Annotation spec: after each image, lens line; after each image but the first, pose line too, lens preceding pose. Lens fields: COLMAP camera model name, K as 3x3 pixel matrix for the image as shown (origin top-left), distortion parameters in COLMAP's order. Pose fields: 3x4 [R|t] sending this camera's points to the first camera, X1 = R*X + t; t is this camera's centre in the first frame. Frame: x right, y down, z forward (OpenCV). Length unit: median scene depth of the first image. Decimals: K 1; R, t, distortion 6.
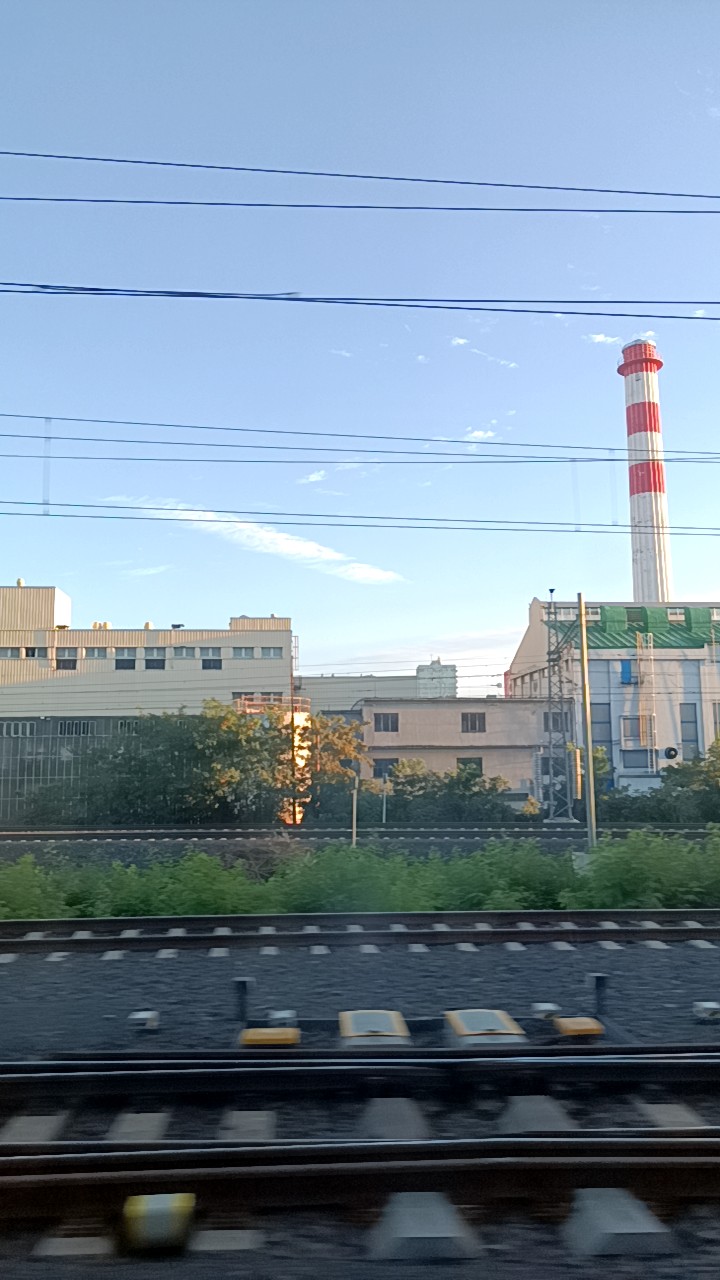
lens RADIAL K [[882.5, 0, 353.0], [0, 882.5, 642.3], [0, 0, 1]] dist [-0.006185, -0.023131]
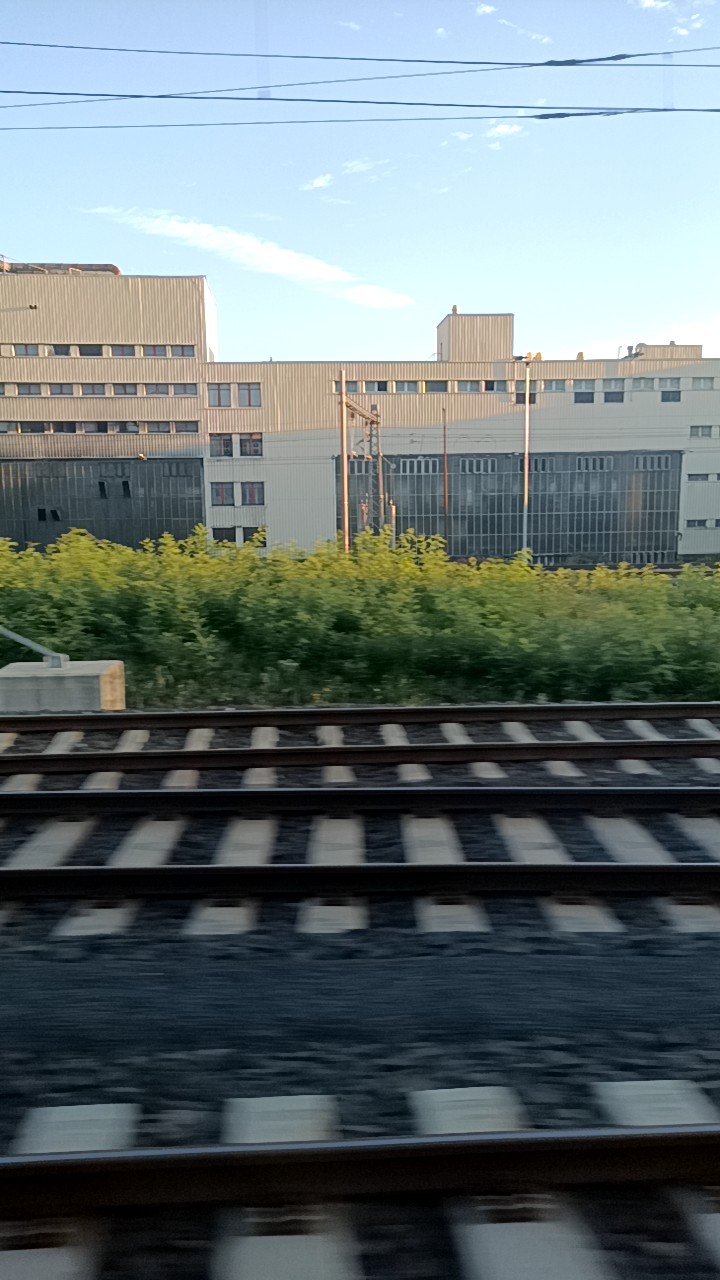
lens RADIAL K [[882.5, 0, 354.3], [0, 882.5, 649.6], [0, 0, 1]] dist [-0.006185, -0.023131]
pose [[0.999631, -0.019552, 0.018863, -0.546892], [0.013011, 0.954039, 0.299400, -0.004152], [-0.023850, -0.299044, 0.953941, -0.012245]]
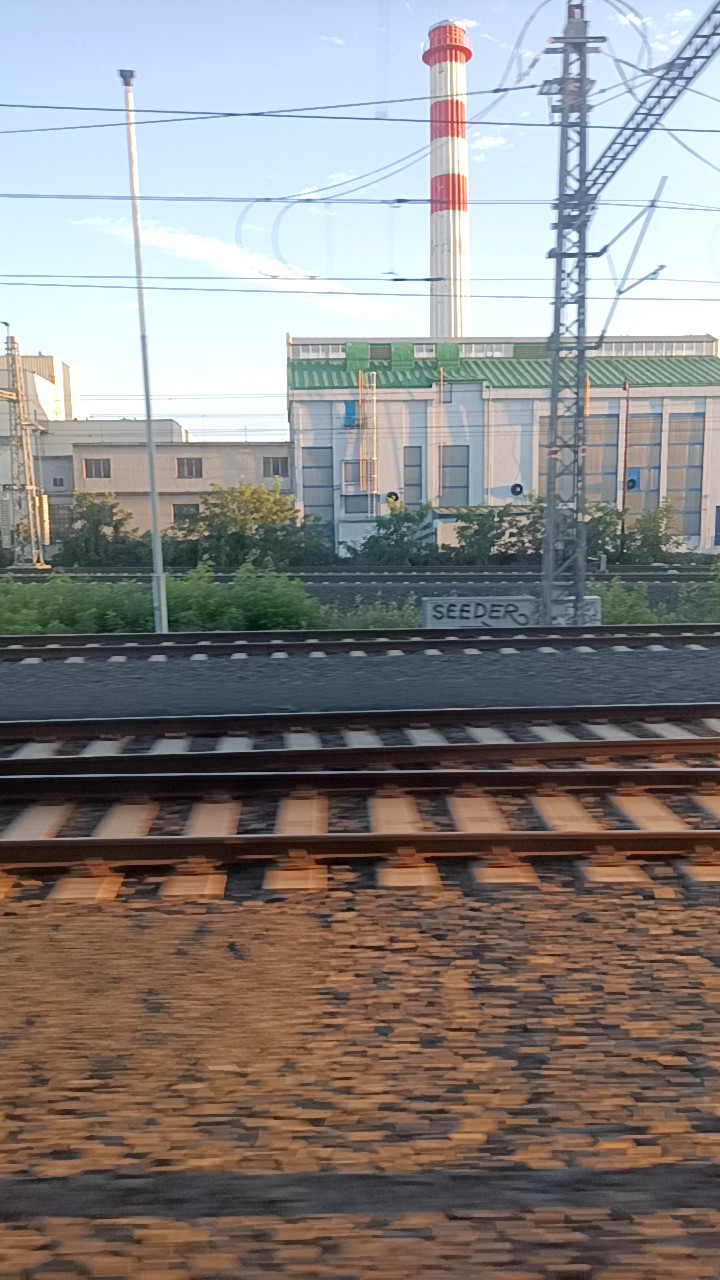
lens RADIAL K [[882.5, 0, 370.4], [0, 882.5, 640.8], [0, 0, 1]] dist [-0.006185, -0.023131]
pose [[0.999916, -0.002583, -0.012670, 0.262980], [0.006044, 0.959581, 0.281368, 0.000179], [0.011432, -0.281421, 0.959516, 0.000659]]
